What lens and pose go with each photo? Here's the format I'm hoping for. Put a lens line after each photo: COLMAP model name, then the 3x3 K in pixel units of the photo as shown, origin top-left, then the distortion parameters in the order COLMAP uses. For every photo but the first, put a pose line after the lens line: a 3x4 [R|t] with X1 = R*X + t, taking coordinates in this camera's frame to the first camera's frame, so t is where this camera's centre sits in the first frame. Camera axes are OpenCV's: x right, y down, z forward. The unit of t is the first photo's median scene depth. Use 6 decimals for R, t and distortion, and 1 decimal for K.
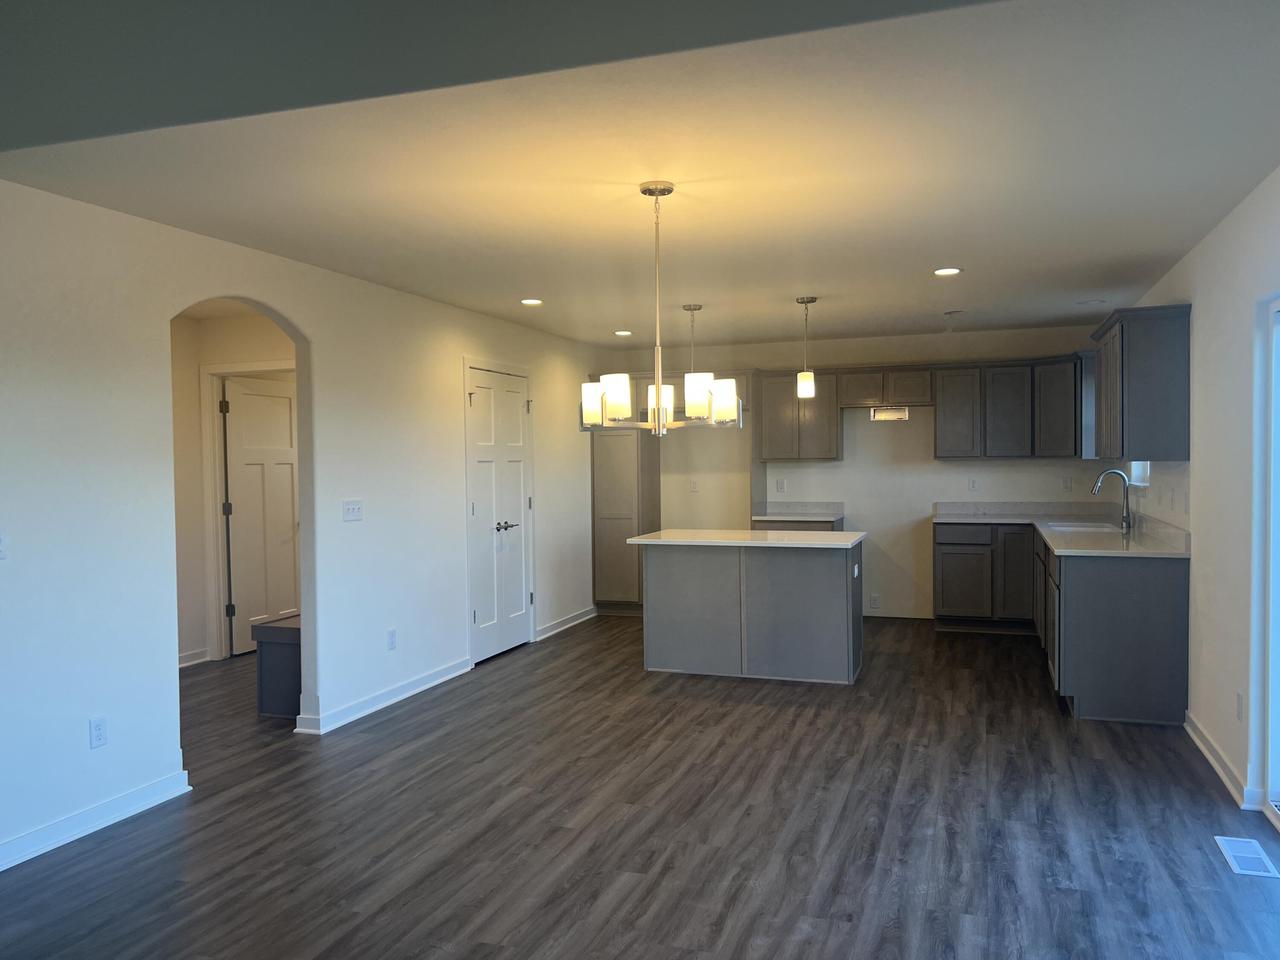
lens RADIAL K [[989.5, 0, 642.6], [0, 989.5, 476.1], [0, 0, 1]] dist [0.042938, -0.037497]
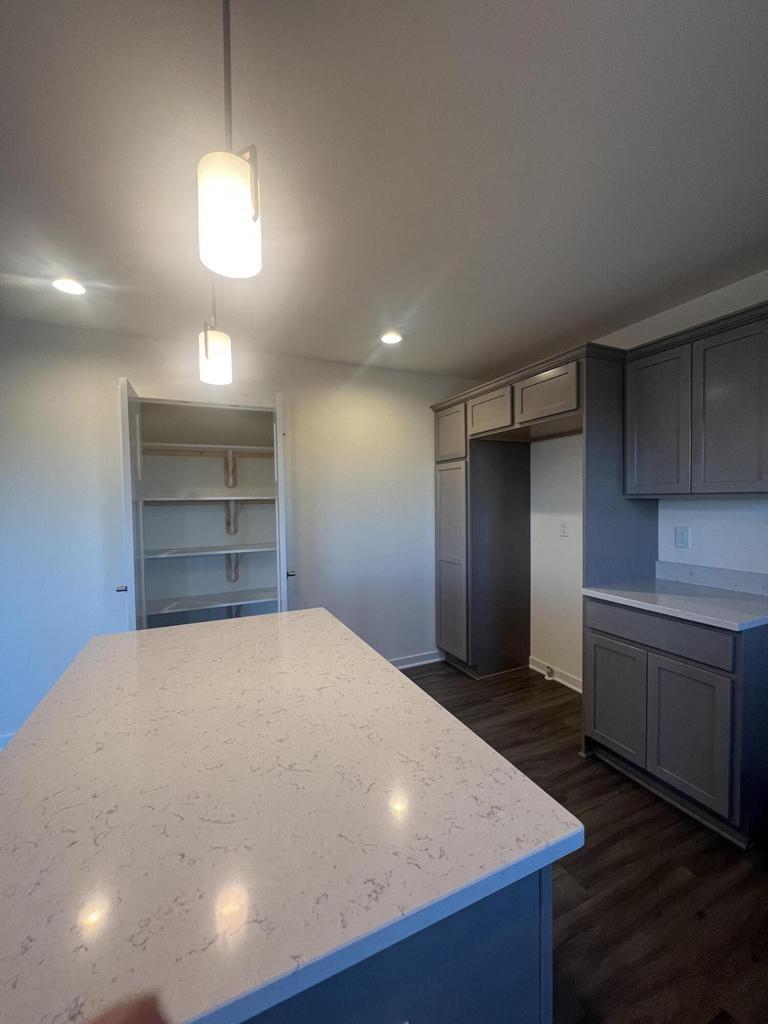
lens RADIAL K [[409.2, 0, 381.8], [0, 409.2, 511.5], [0, 0, 1]] dist [-0.003981, 0.000889]
pose [[0.699237, 0.020682, -0.714590, 0.262744], [-0.008814, 0.999755, 0.020311, -0.014210], [0.714835, -0.007904, 0.699248, 0.940292]]
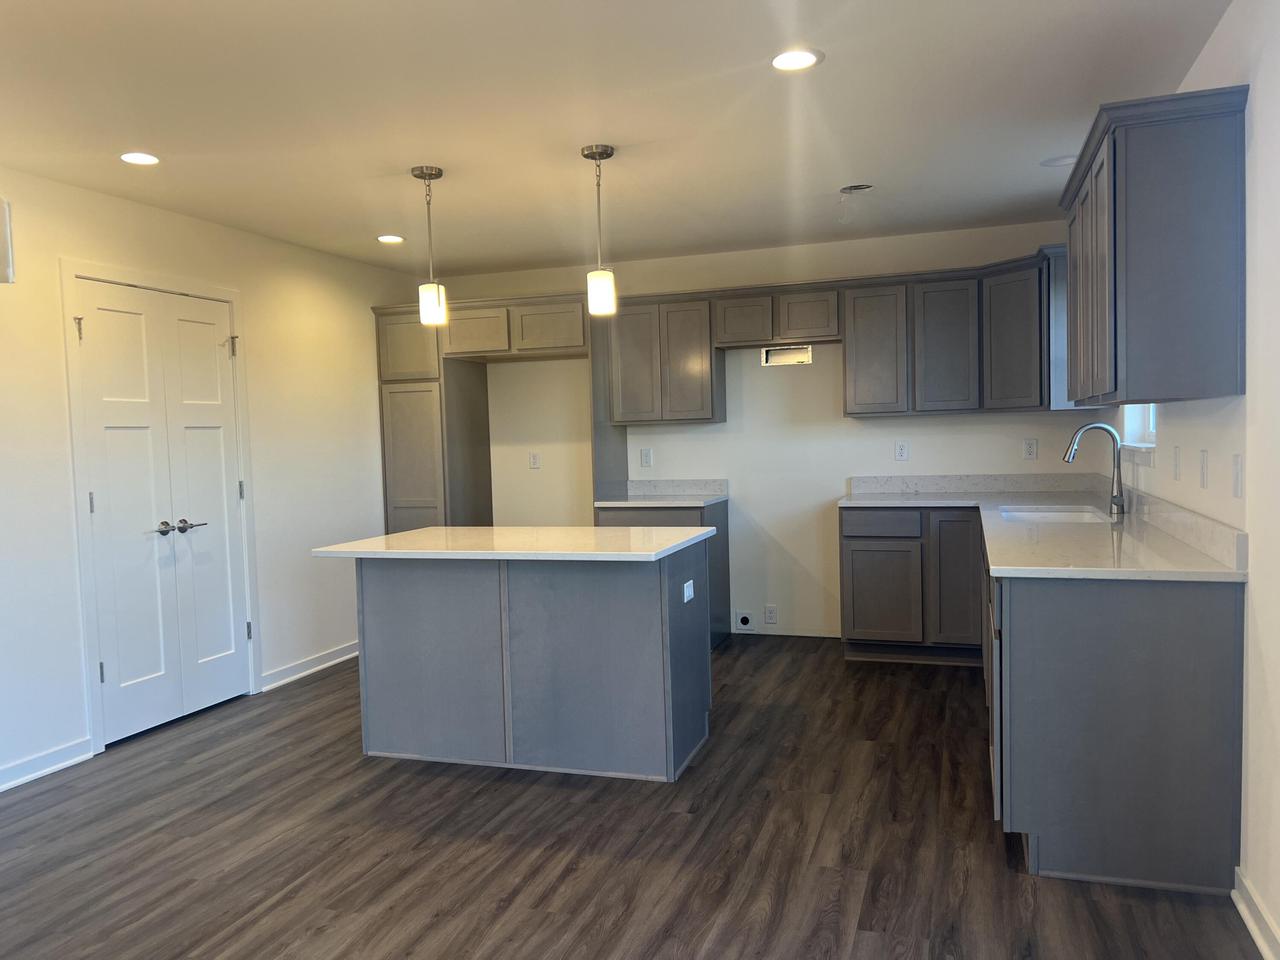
lens RADIAL K [[989.5, 0, 636.5], [0, 989.5, 481.2], [0, 0, 1]] dist [0.042938, -0.037497]
pose [[0.999790, -0.017982, 0.009863, 0.172111], [0.017684, 0.999407, 0.029533, 0.006728], [-0.010388, -0.029353, 0.999515, 0.367562]]
